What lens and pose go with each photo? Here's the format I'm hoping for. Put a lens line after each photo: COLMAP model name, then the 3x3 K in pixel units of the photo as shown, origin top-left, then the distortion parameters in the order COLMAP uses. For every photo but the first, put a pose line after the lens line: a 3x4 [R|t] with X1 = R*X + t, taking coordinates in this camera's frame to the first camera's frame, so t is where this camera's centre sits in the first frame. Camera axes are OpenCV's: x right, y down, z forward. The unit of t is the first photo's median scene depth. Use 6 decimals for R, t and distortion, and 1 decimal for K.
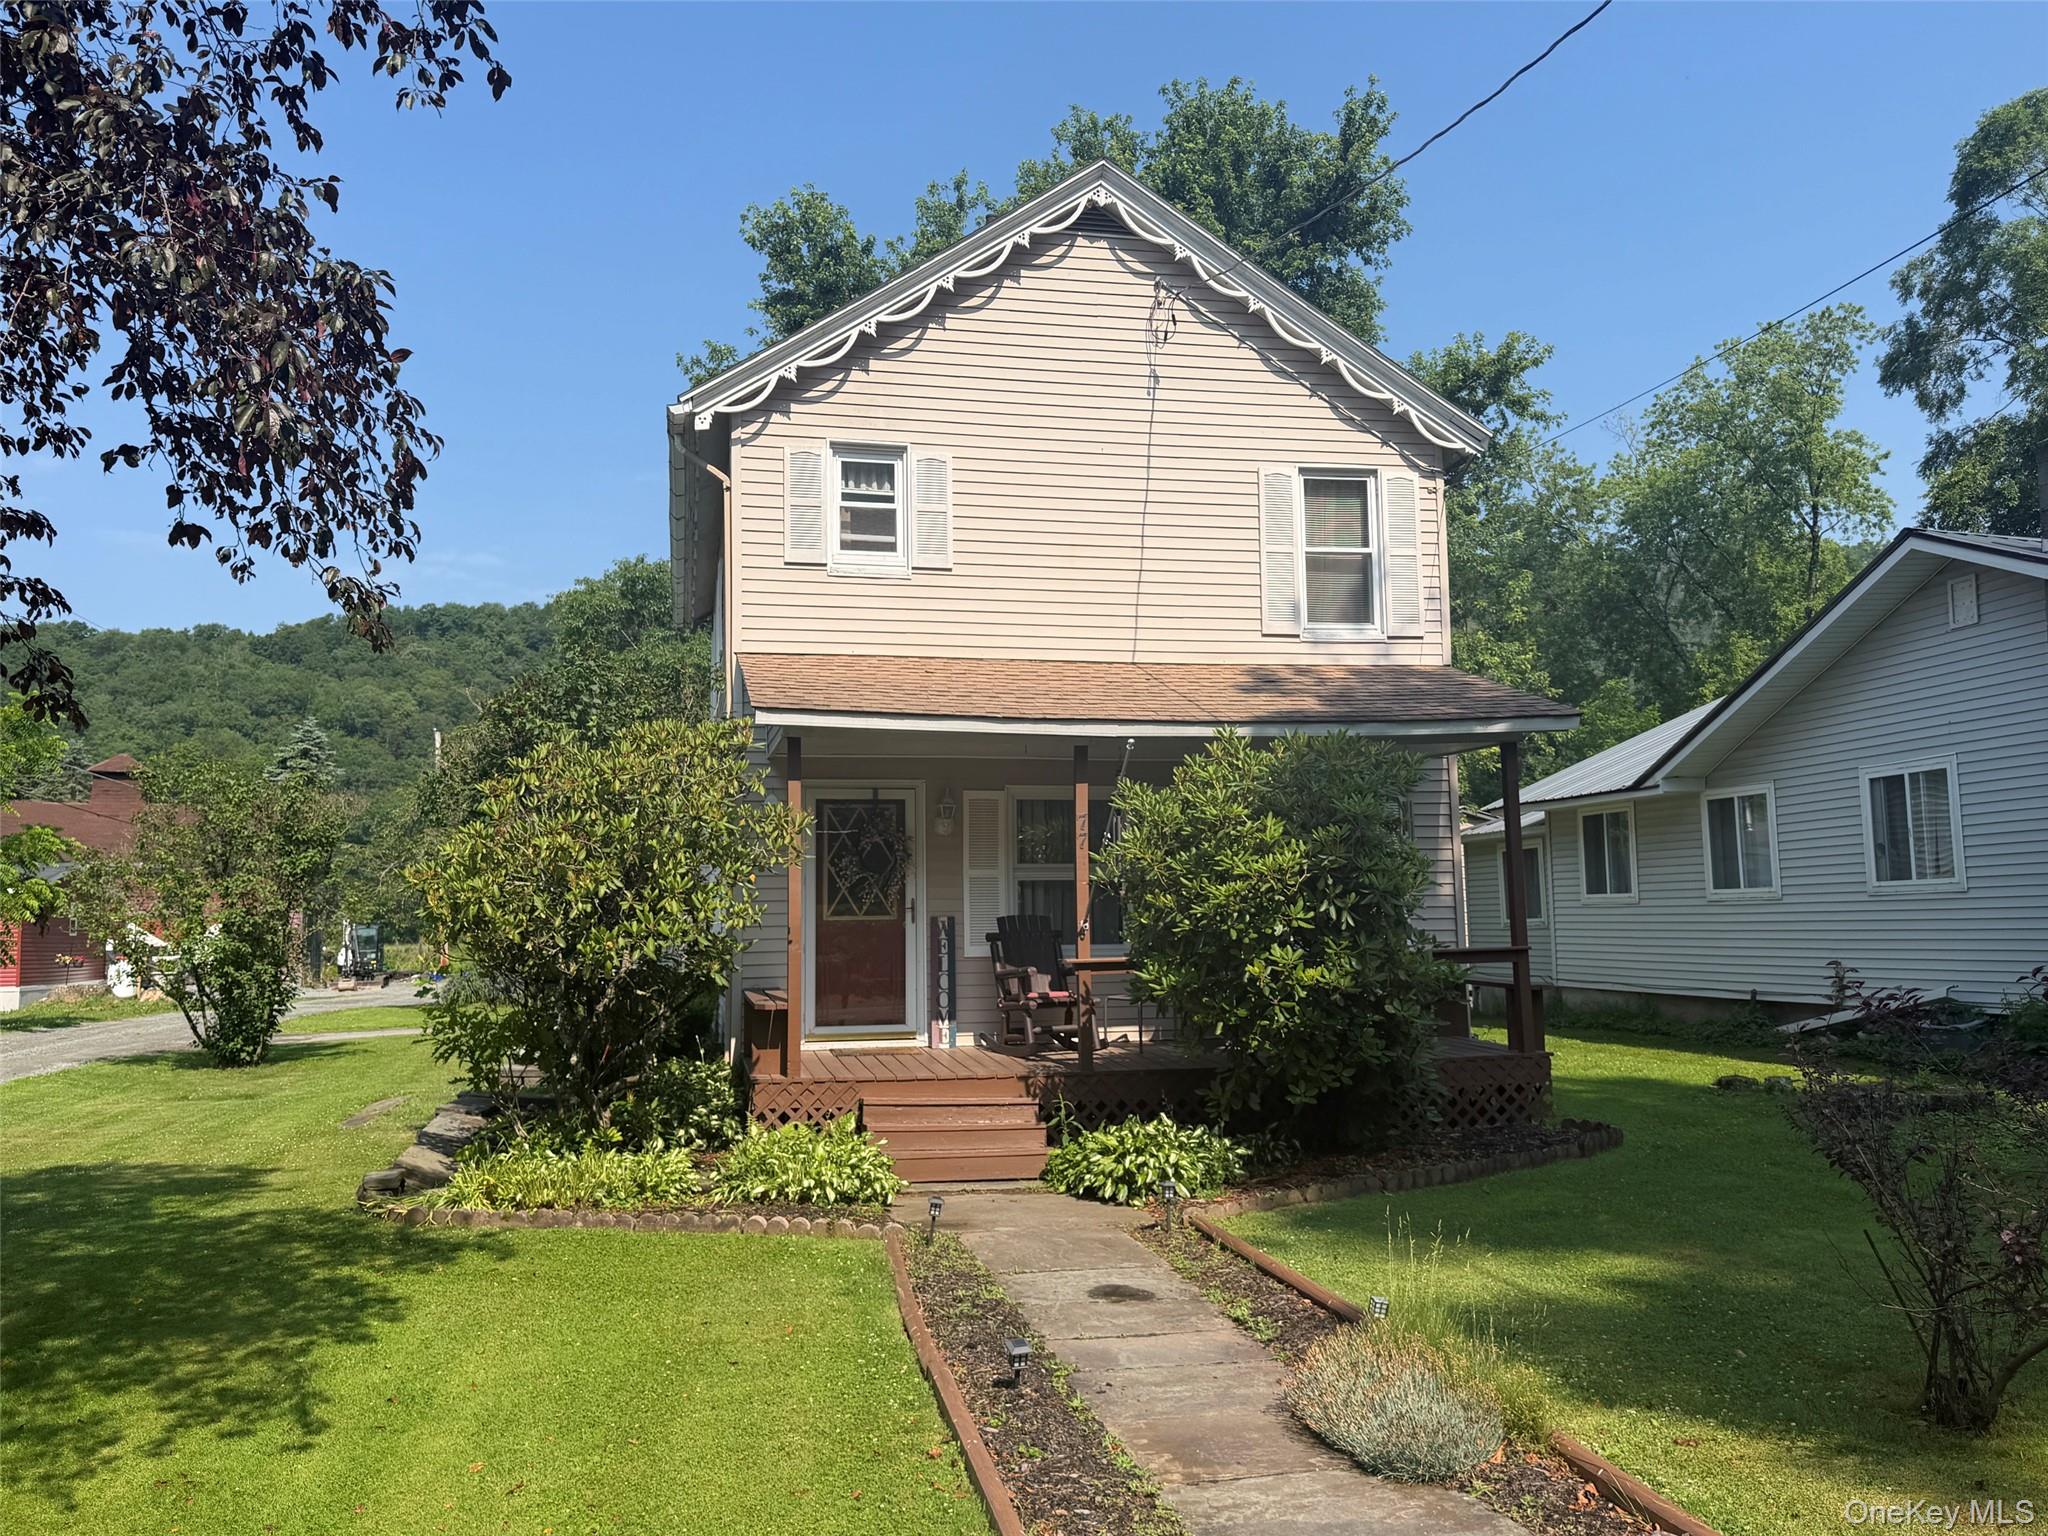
lens RADIAL K [[1710.6, 0, 1021.6], [0, 1710.6, 751.5], [0, 0, 1]] dist [0.064319, 0.002651]
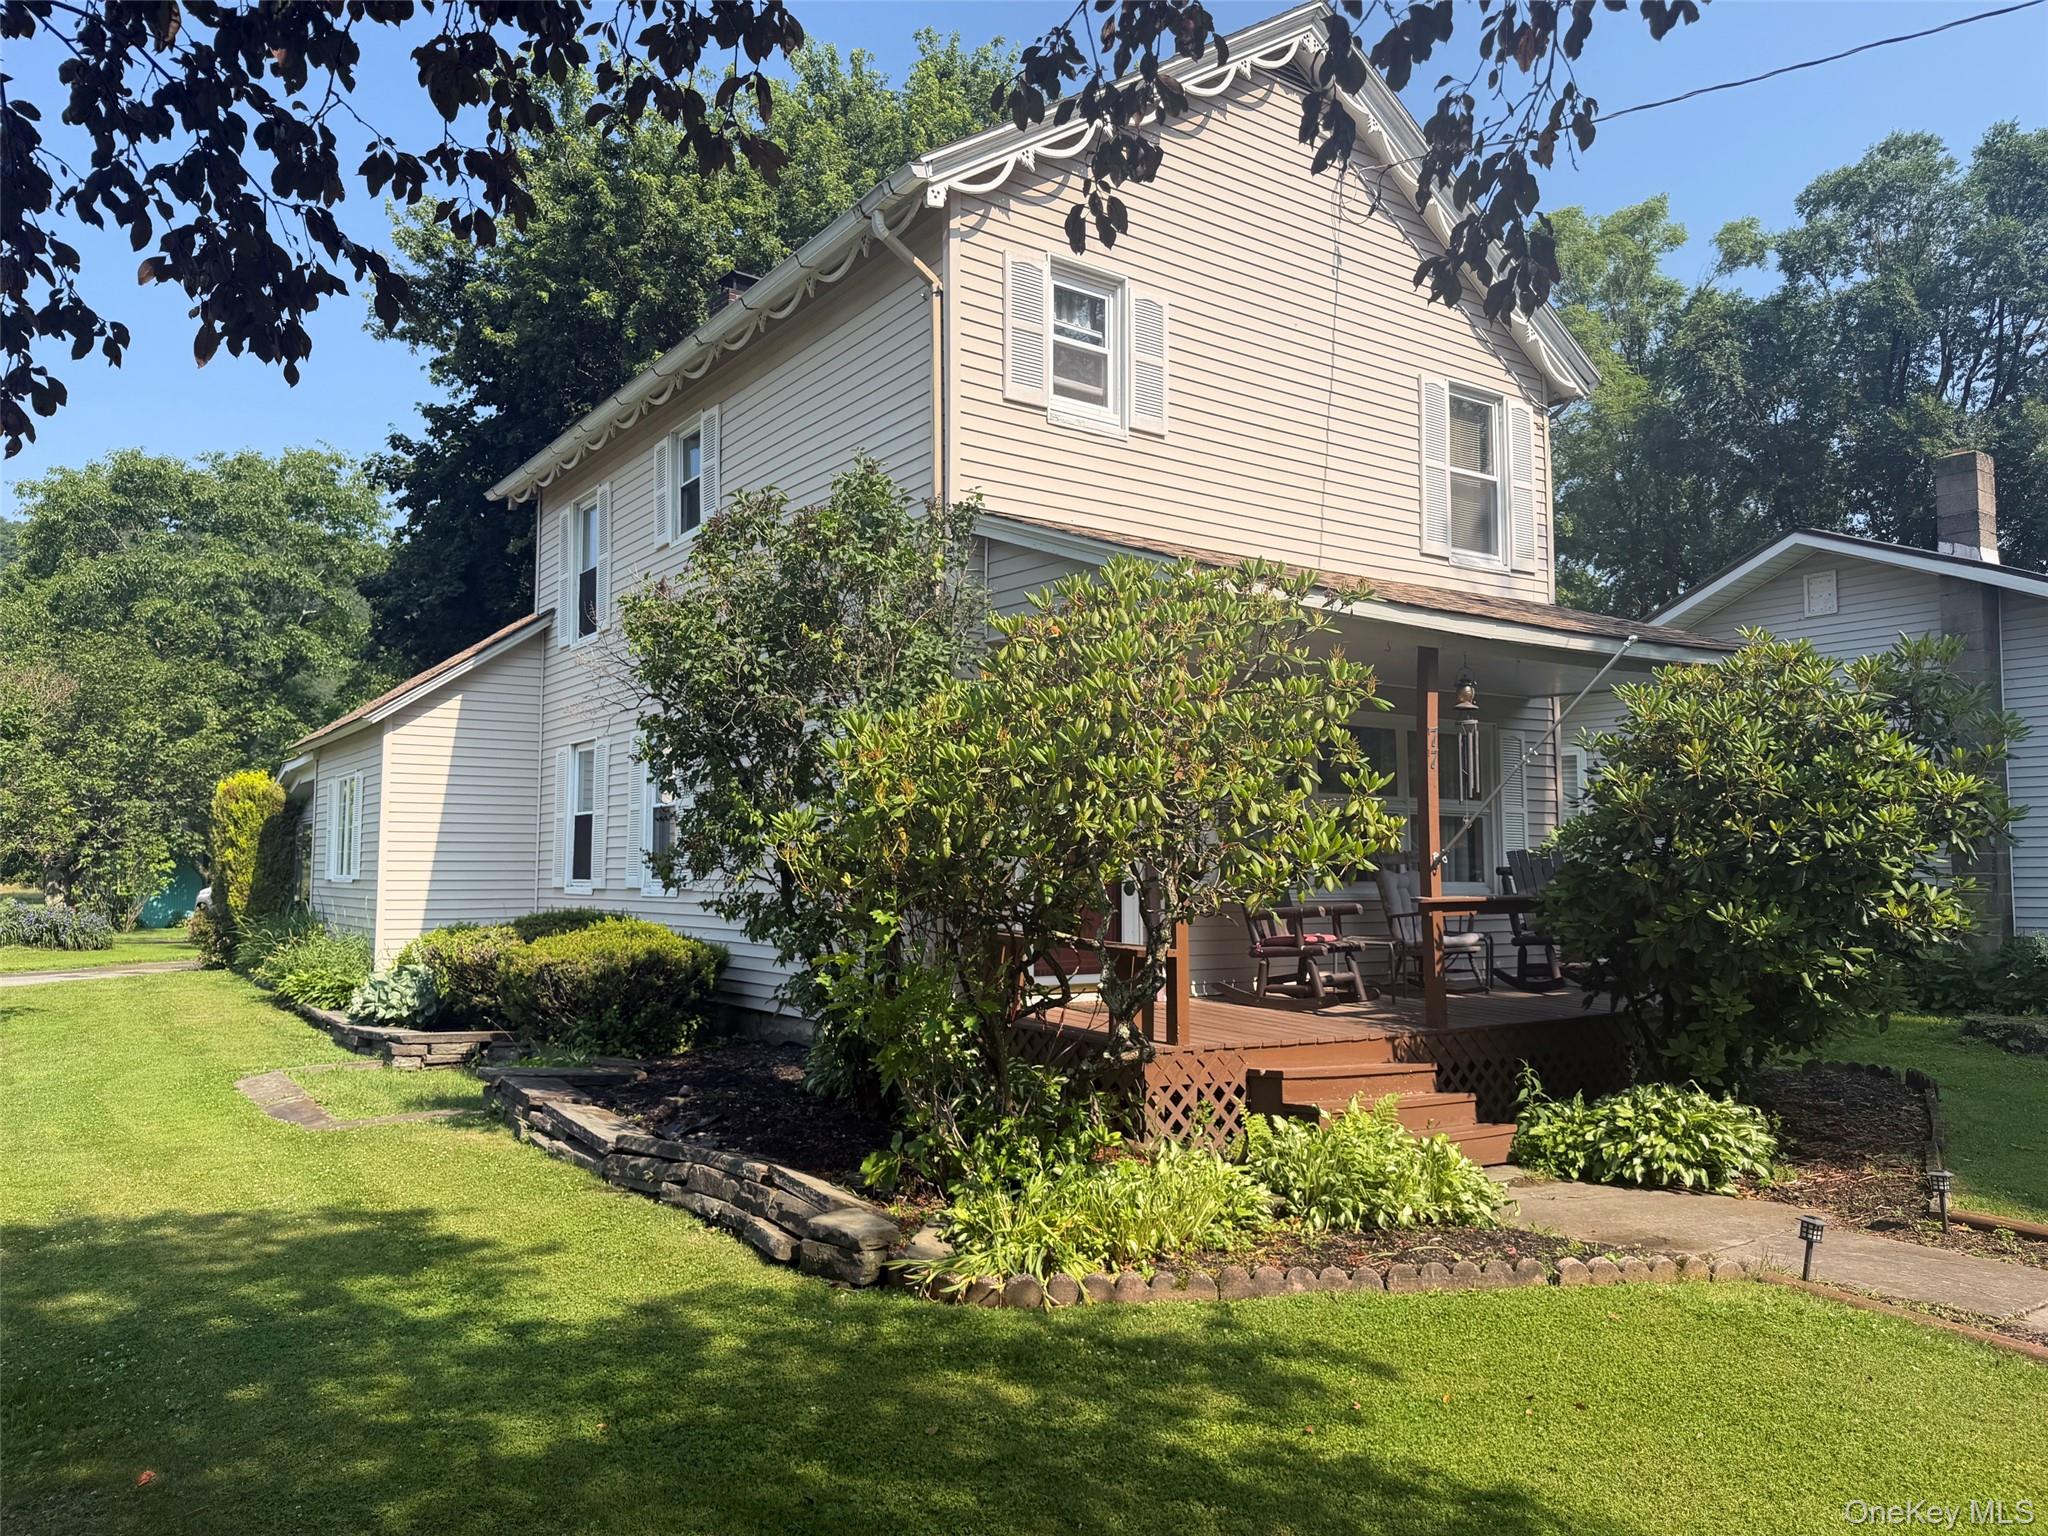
lens RADIAL K [[1447.9, 0, 1023.6], [0, 1447.9, 785.0], [0, 0, 1]] dist [0.004153, -0.005895]
pose [[0.917889, 0.038228, 0.394992, -0.368873], [-0.058082, 0.997572, 0.038425, 0.040844], [-0.392564, -0.058212, 0.917881, 0.348550]]
